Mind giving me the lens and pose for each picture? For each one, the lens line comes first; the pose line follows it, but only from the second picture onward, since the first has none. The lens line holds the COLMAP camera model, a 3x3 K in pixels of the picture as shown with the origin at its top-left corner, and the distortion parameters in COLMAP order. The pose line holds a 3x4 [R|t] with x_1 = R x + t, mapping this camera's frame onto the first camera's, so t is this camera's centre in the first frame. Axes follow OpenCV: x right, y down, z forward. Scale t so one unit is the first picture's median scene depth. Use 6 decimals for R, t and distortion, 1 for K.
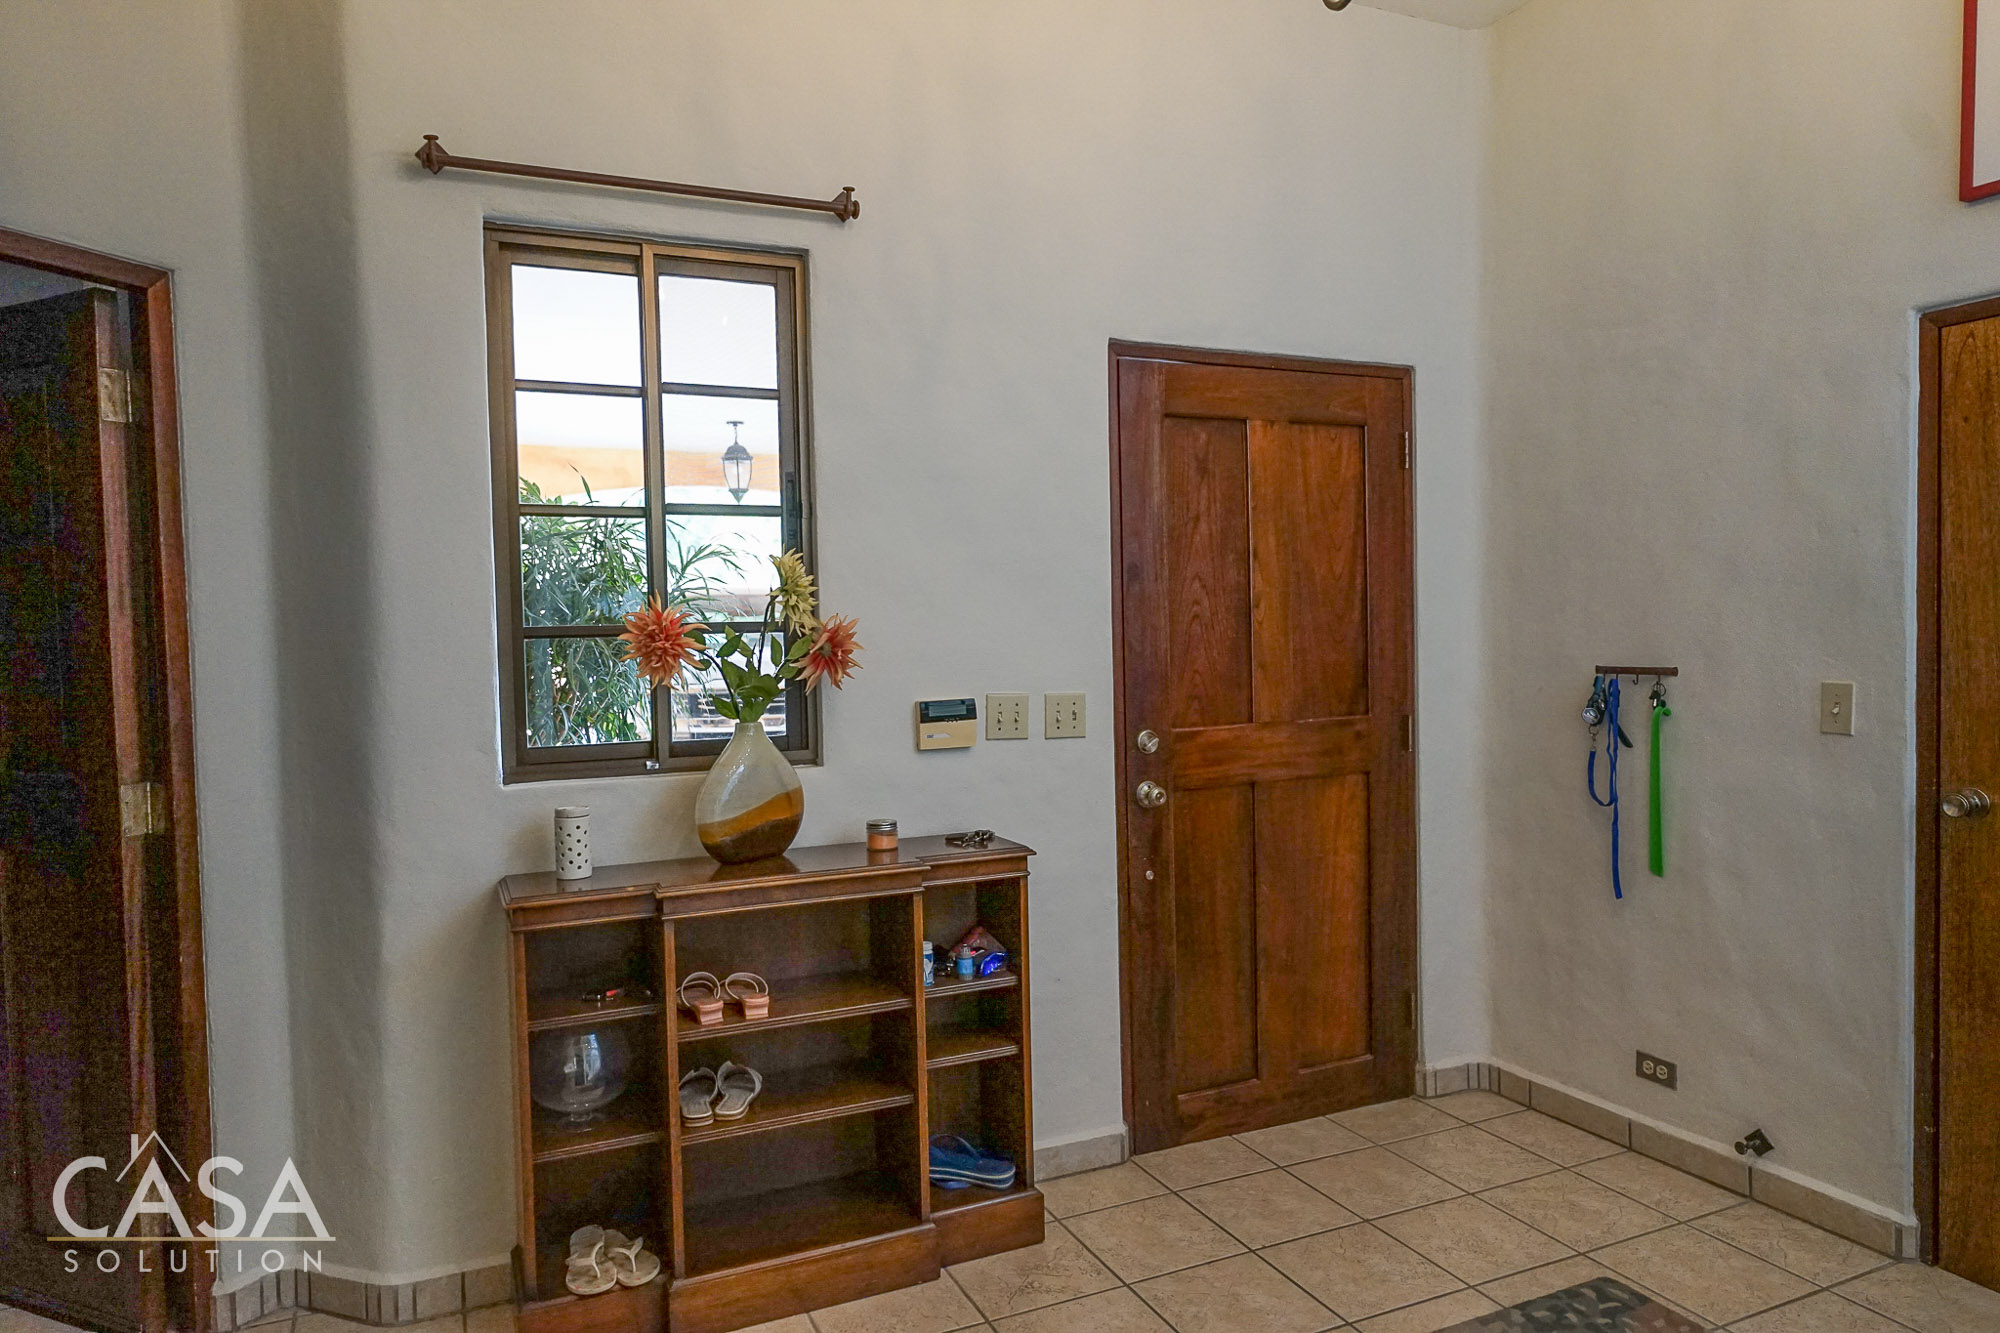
lens RADIAL K [[1223.6, 0, 976.5], [0, 1223.6, 693.8], [0, 0, 1]] dist [-0.000506, 0.000005]
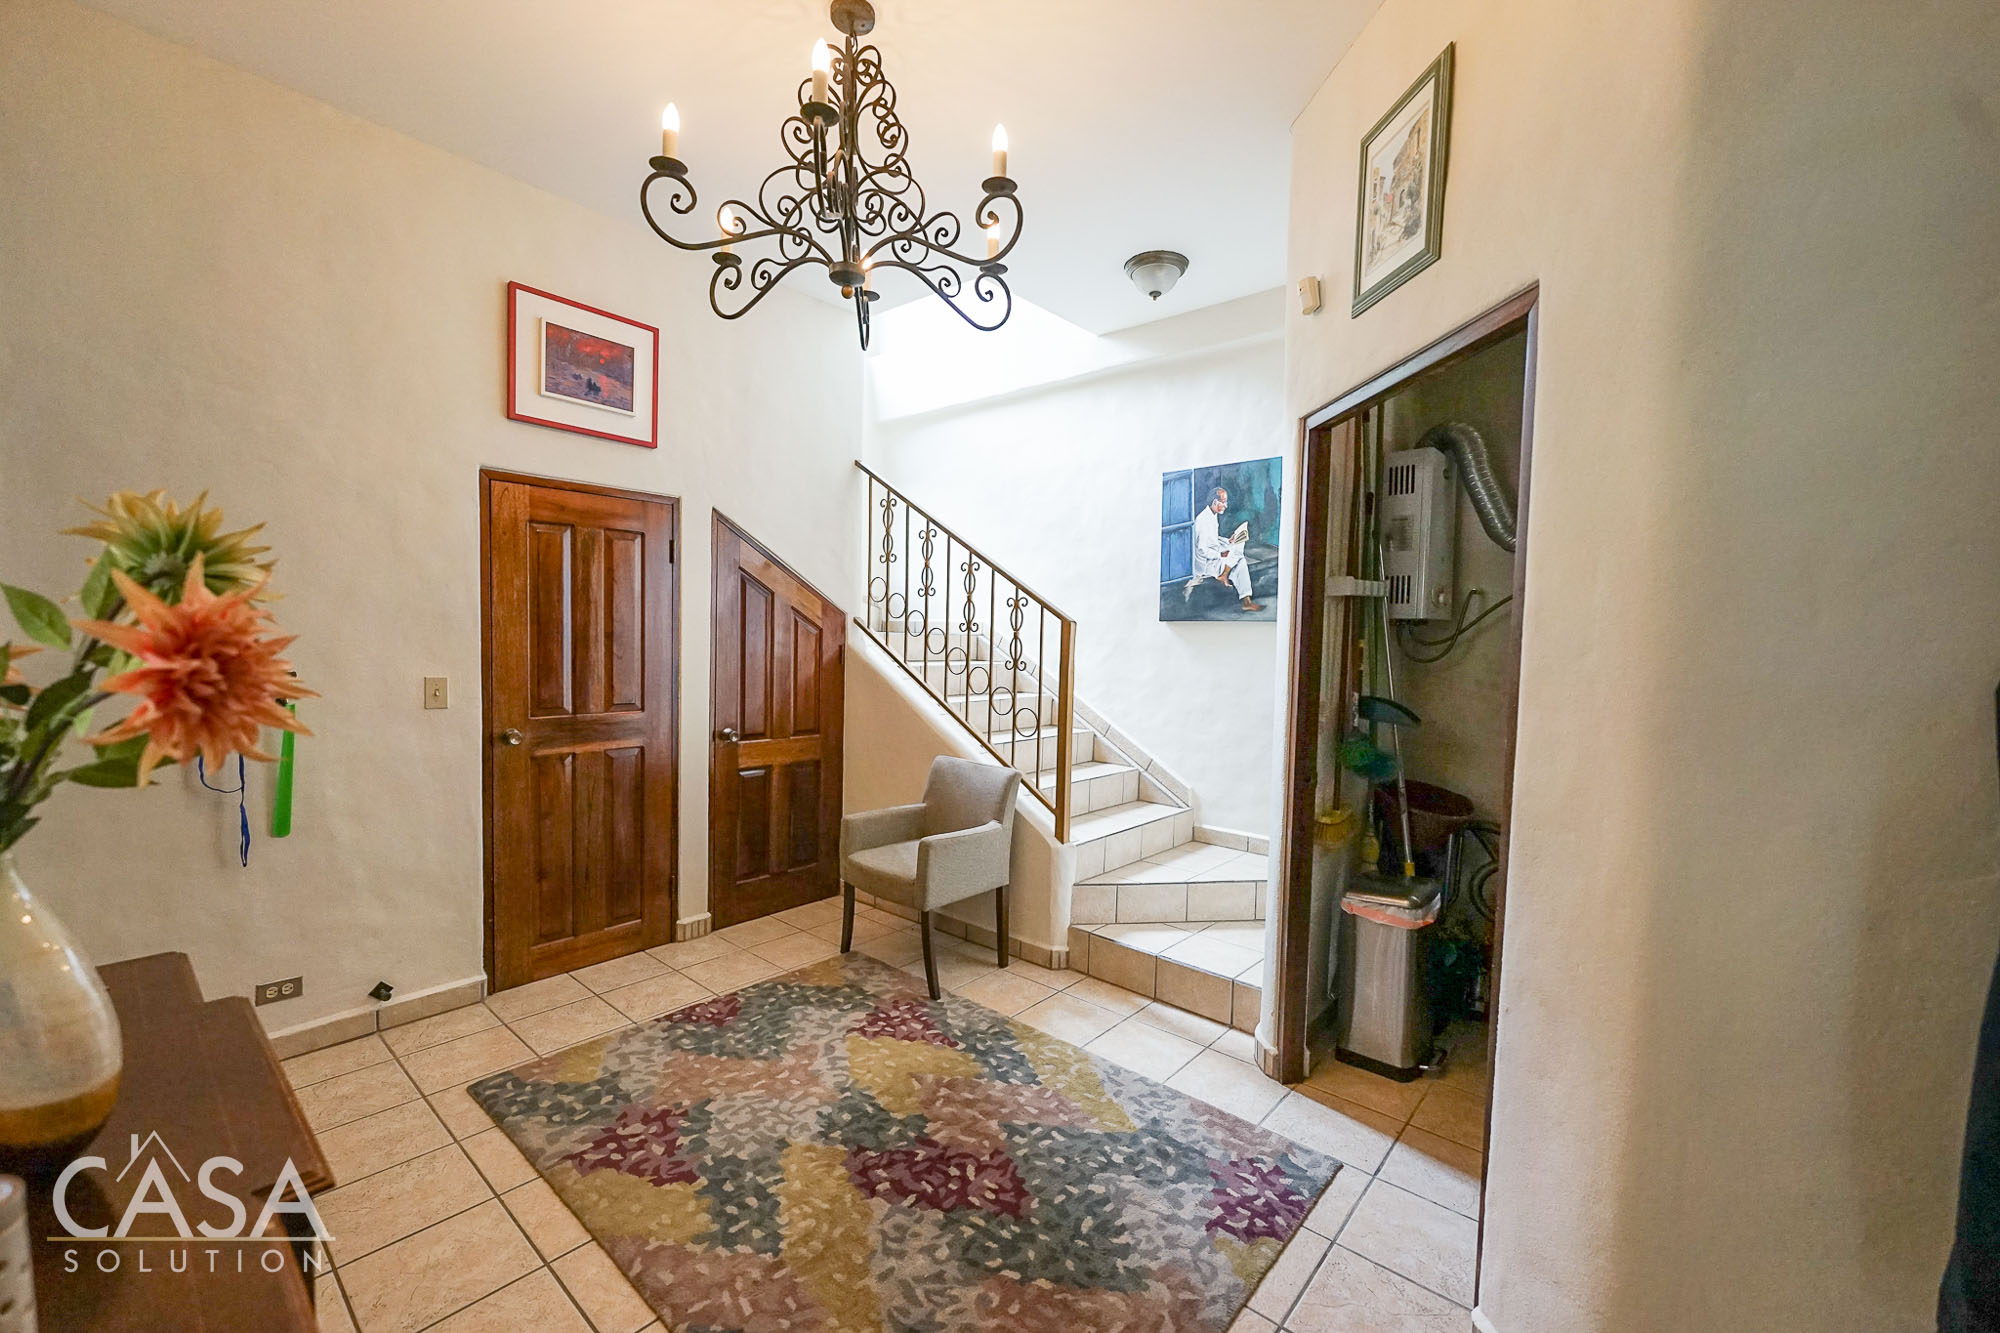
lens RADIAL K [[799.4, 0, 997.0], [0, 799.4, 681.8], [0, 0, 1]] dist [0.001713, -0.000498]
pose [[-0.417161, -0.042496, 0.907838, -0.591381], [0.036560, 0.997313, 0.063484, -0.043750], [-0.908097, 0.059673, -0.414487, 0.782901]]
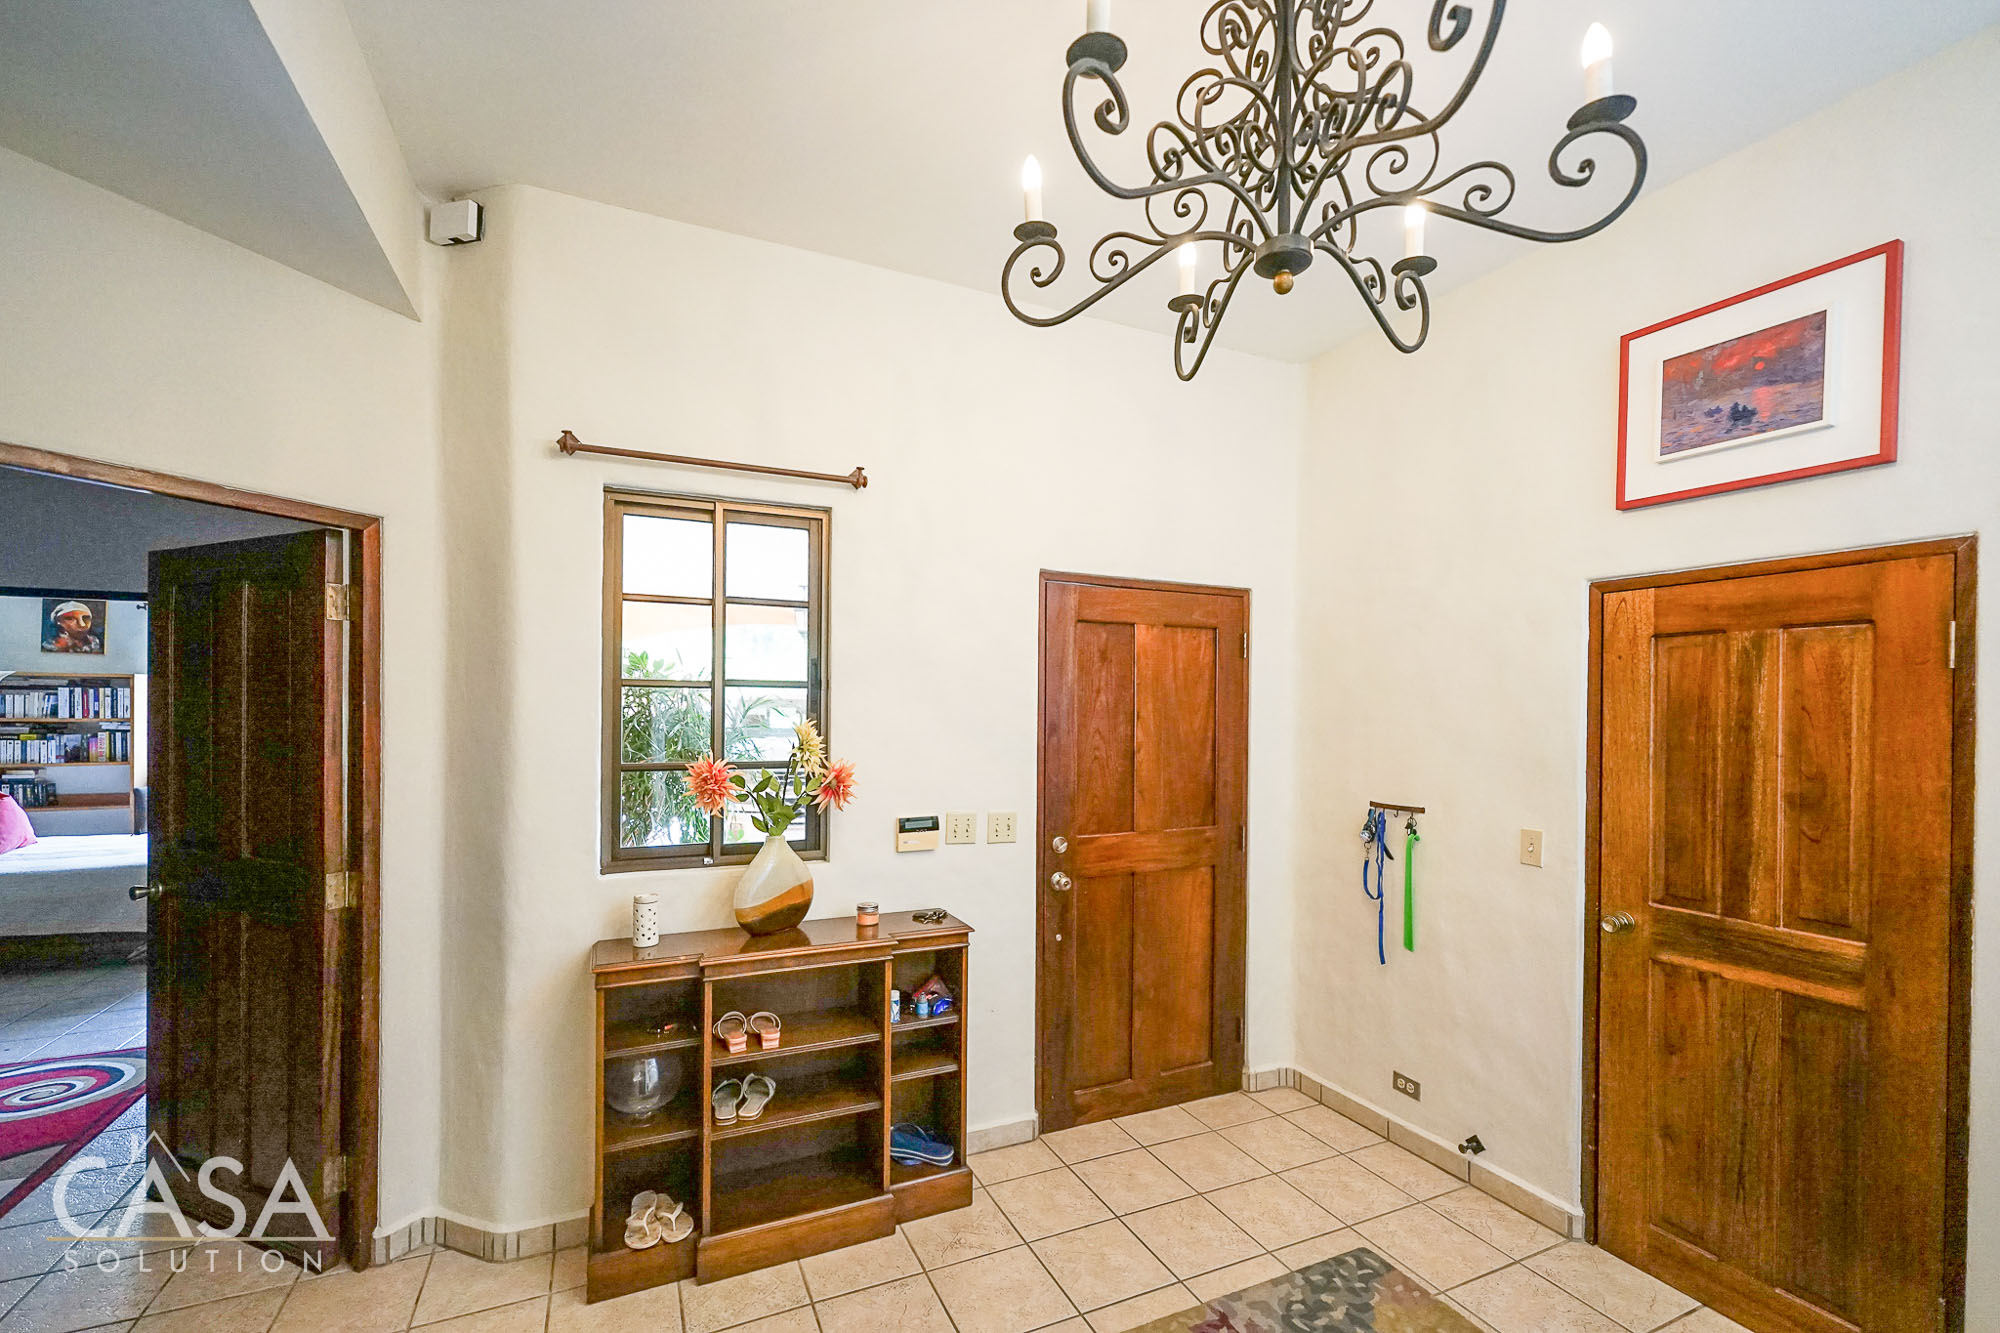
lens RADIAL K [[823.6, 0, 980.9], [0, 823.6, 724.5], [0, 0, 1]] dist [-0.001571, -0.000340]
pose [[0.999431, 0.033158, 0.006199, 0.043763], [-0.032934, 0.998905, -0.033222, -0.081327], [-0.007294, 0.032999, 0.999429, 0.029378]]
